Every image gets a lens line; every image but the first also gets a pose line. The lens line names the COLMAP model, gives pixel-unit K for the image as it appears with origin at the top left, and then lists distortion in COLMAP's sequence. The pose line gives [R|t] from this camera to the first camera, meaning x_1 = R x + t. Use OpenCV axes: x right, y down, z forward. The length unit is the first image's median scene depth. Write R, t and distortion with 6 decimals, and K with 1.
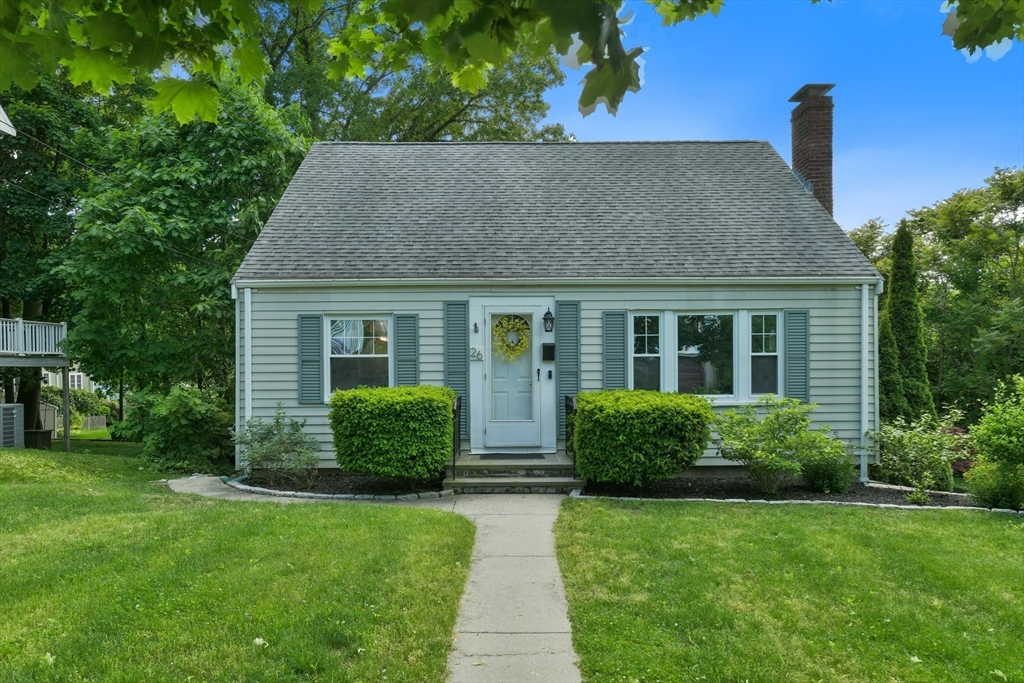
lens RADIAL K [[710.9, 0, 512.0], [0, 710.9, 357.2], [0, 0, 1]] dist [-0.003340, -0.001184]
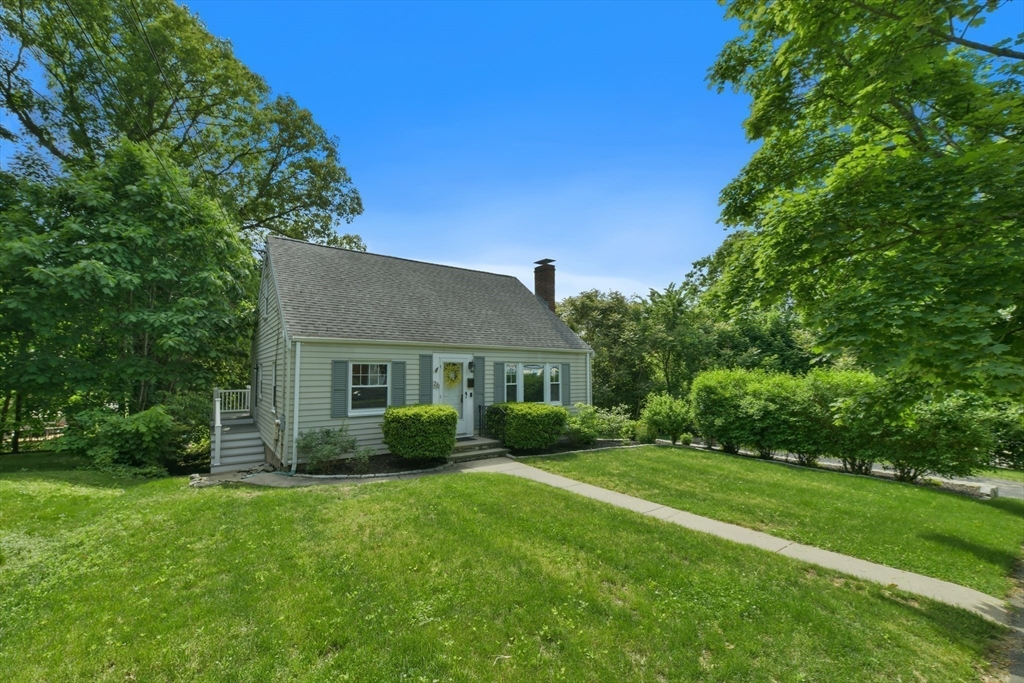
lens RADIAL K [[412.3, 0, 516.9], [0, 412.3, 345.3], [0, 0, 1]] dist [-0.000250, -0.000073]
pose [[0.810545, 0.045648, 0.583894, -0.499498], [-0.010193, 0.997906, -0.063865, -0.038580], [-0.585587, 0.045814, 0.809314, 0.028245]]
